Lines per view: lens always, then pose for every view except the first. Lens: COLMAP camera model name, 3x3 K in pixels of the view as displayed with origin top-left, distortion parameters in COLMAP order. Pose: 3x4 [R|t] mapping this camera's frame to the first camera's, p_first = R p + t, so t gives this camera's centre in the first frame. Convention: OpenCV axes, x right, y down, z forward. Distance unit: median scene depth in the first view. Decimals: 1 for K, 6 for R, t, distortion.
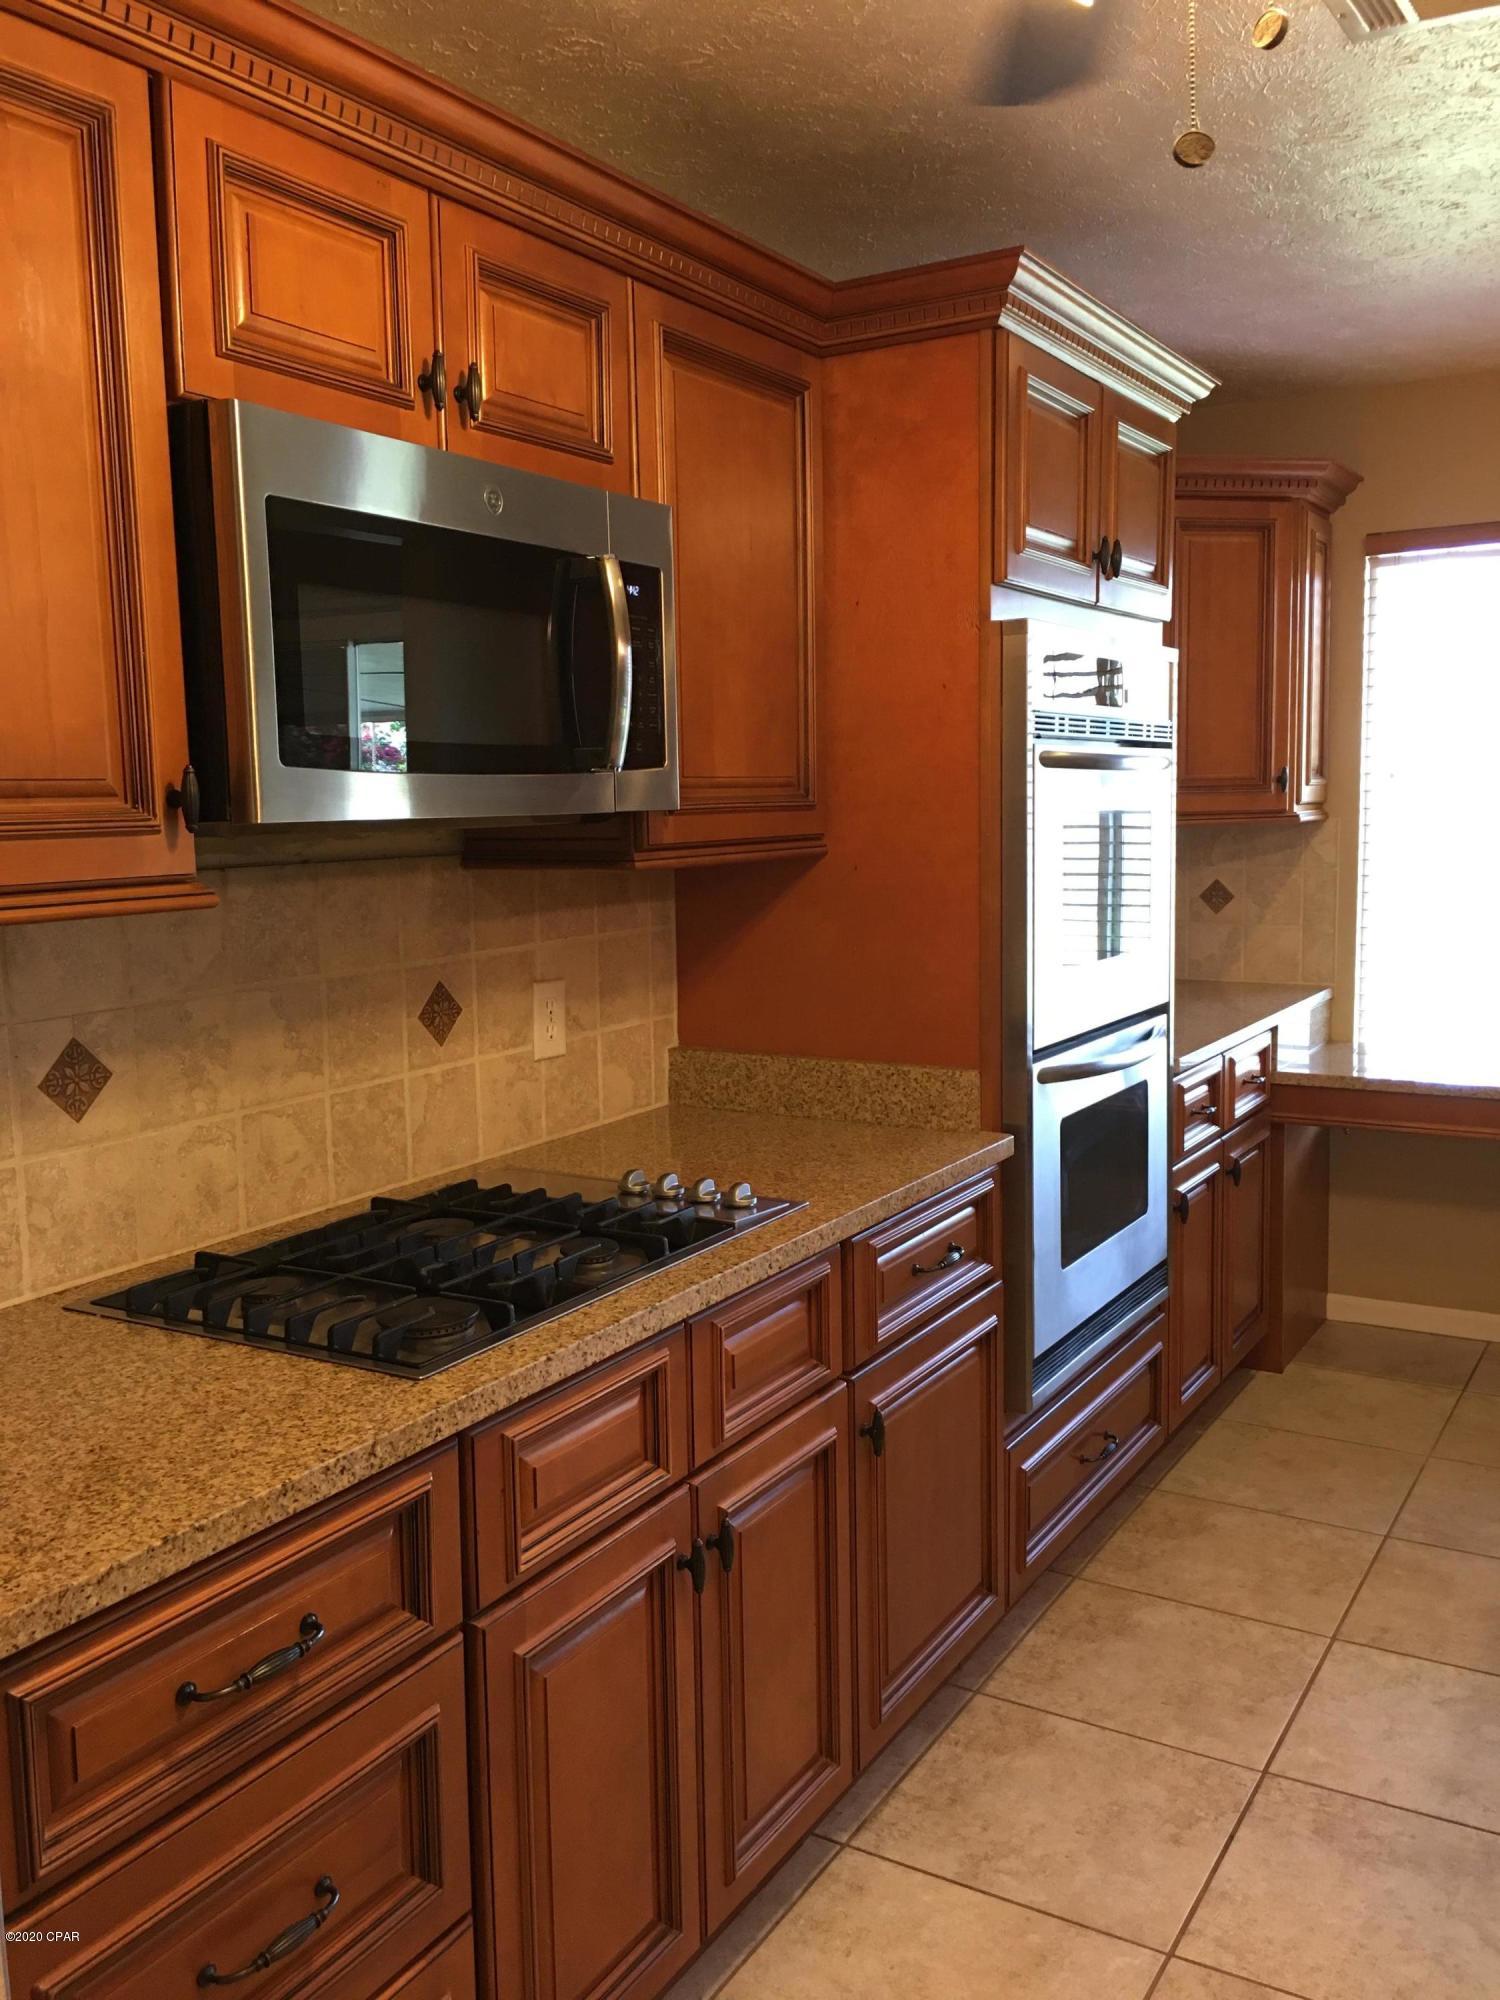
lens RADIAL K [[1707.2, 0, 752.7], [0, 1707.2, 998.0], [0, 0, 1]] dist [0.083990, -0.123988]
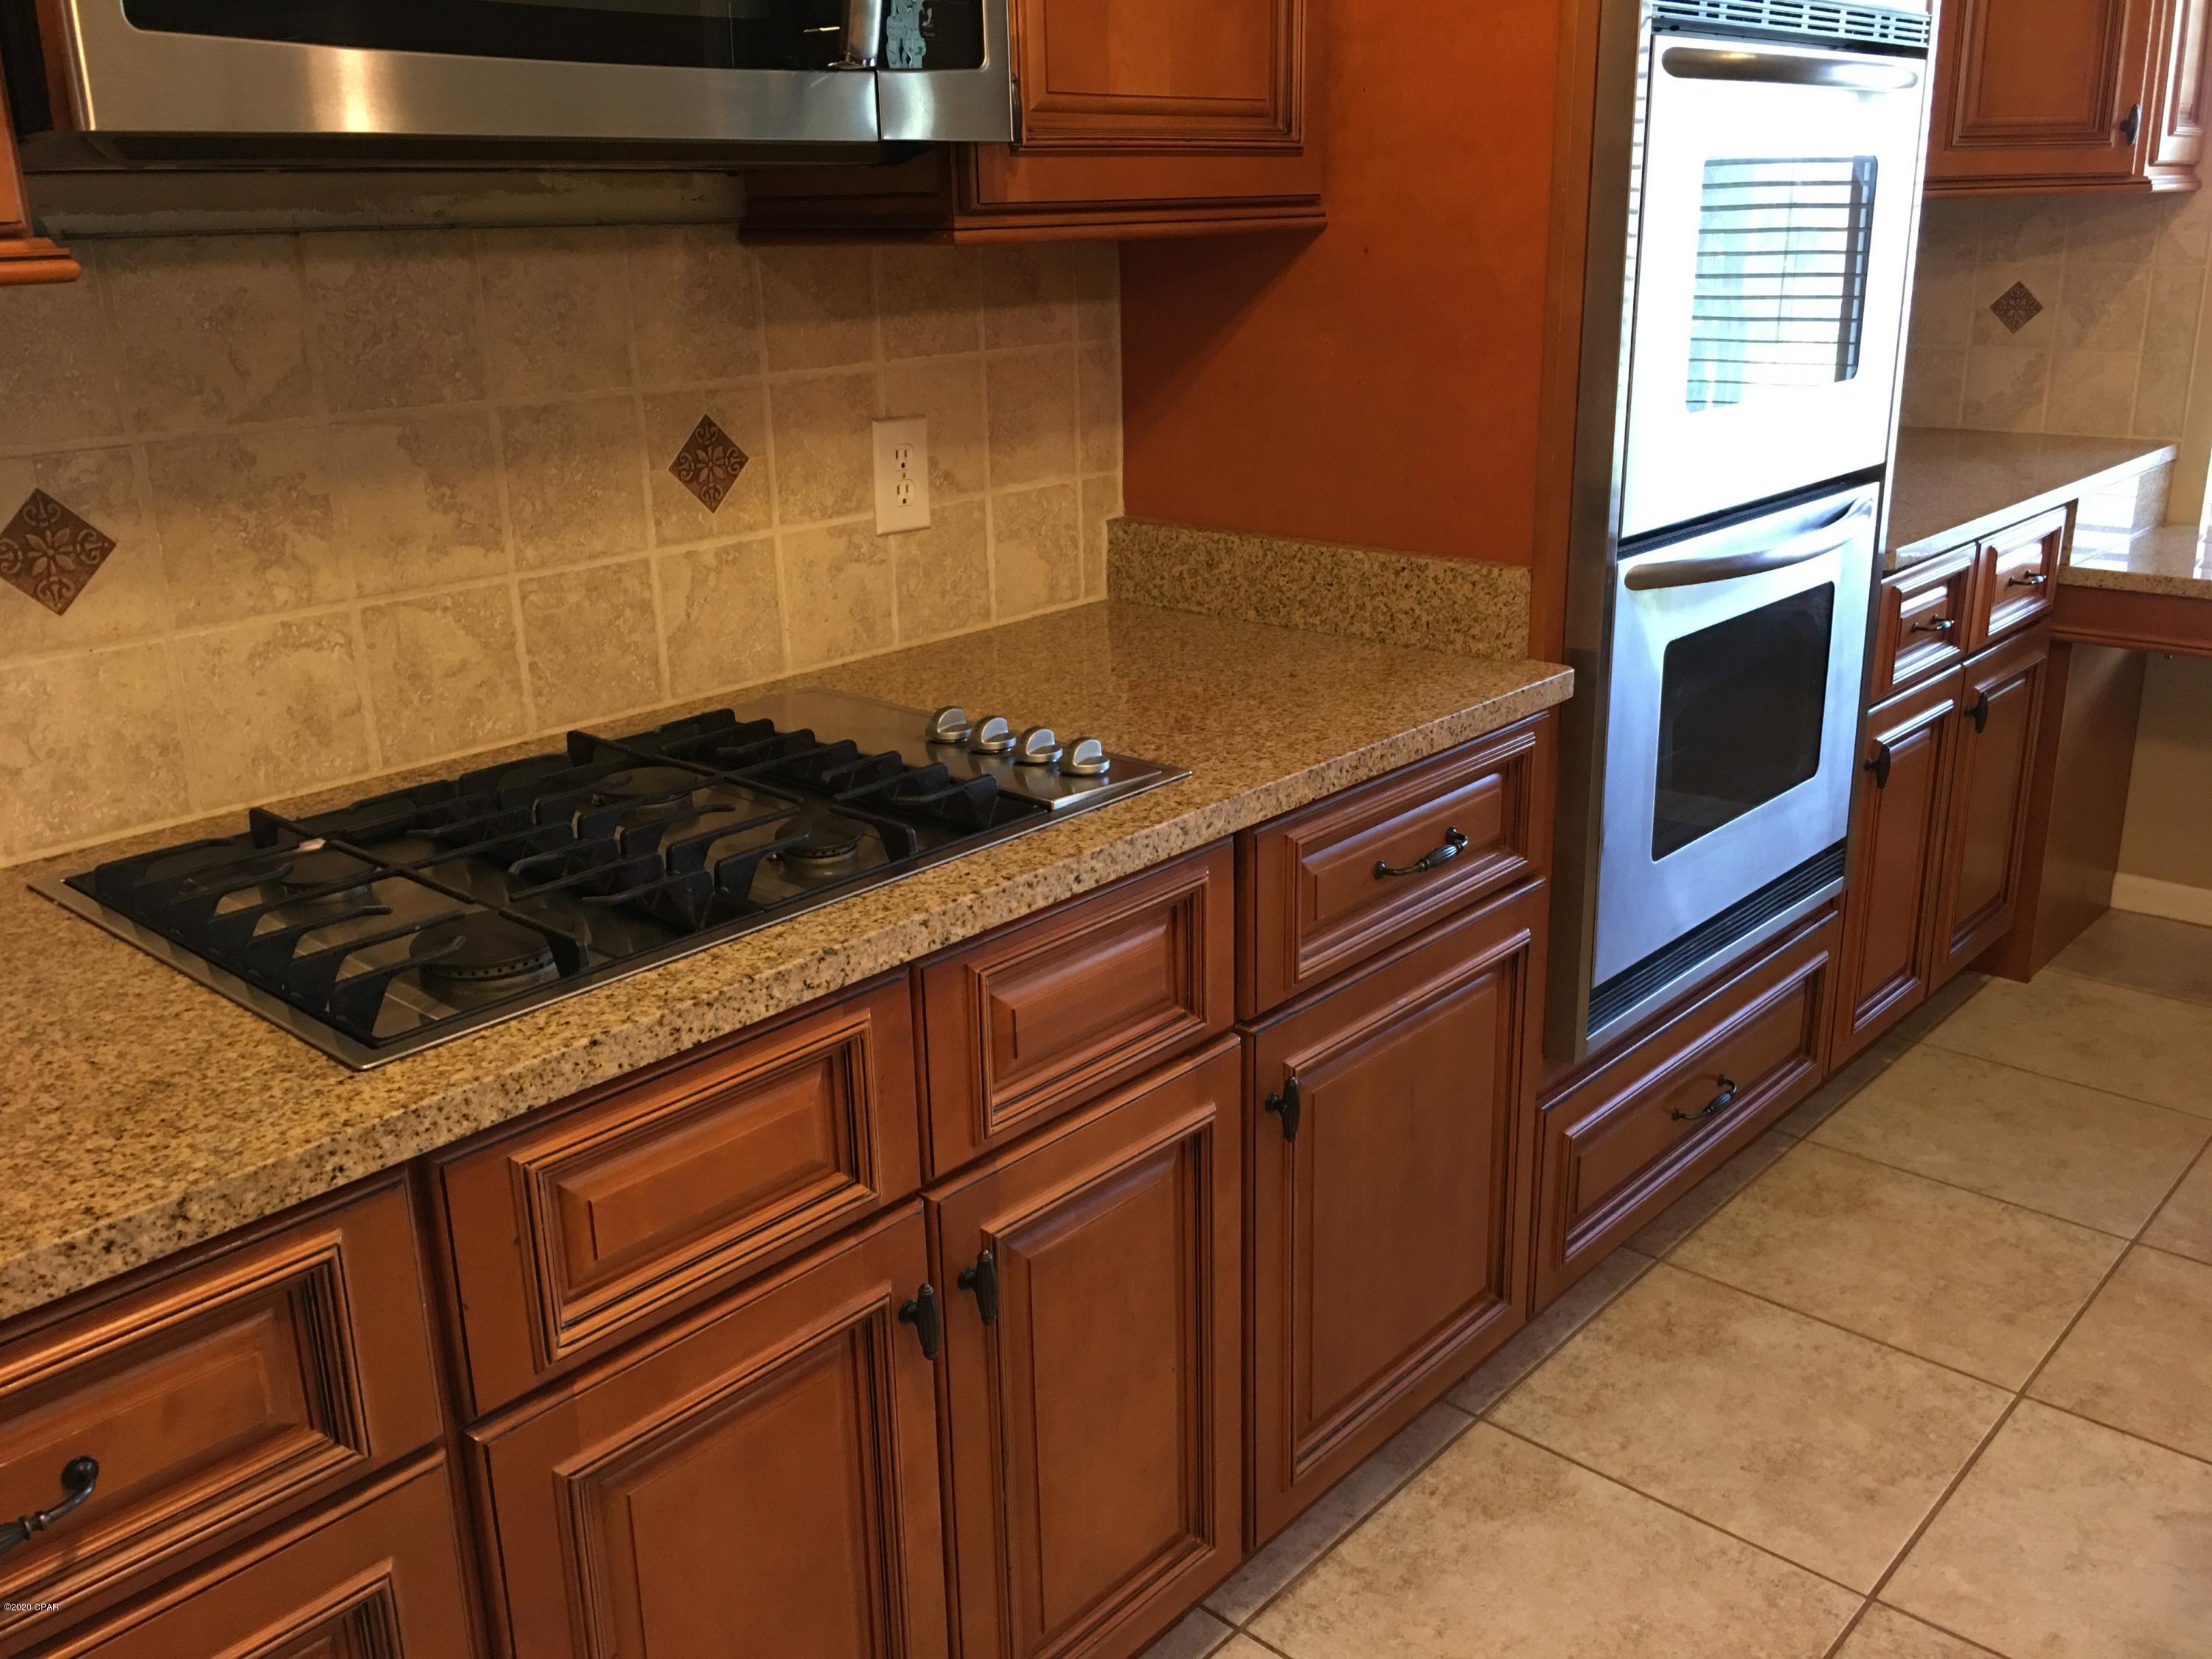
lens RADIAL K [[1888.1, 0, 1095.1], [0, 1888.1, 811.6], [0, 0, 1]] dist [0.083990, -0.123988]
pose [[0.979290, 0.057333, -0.194173, 0.128048], [-0.018820, 0.980693, 0.194648, -0.005290], [0.201584, -0.186962, 0.961462, 0.271556]]
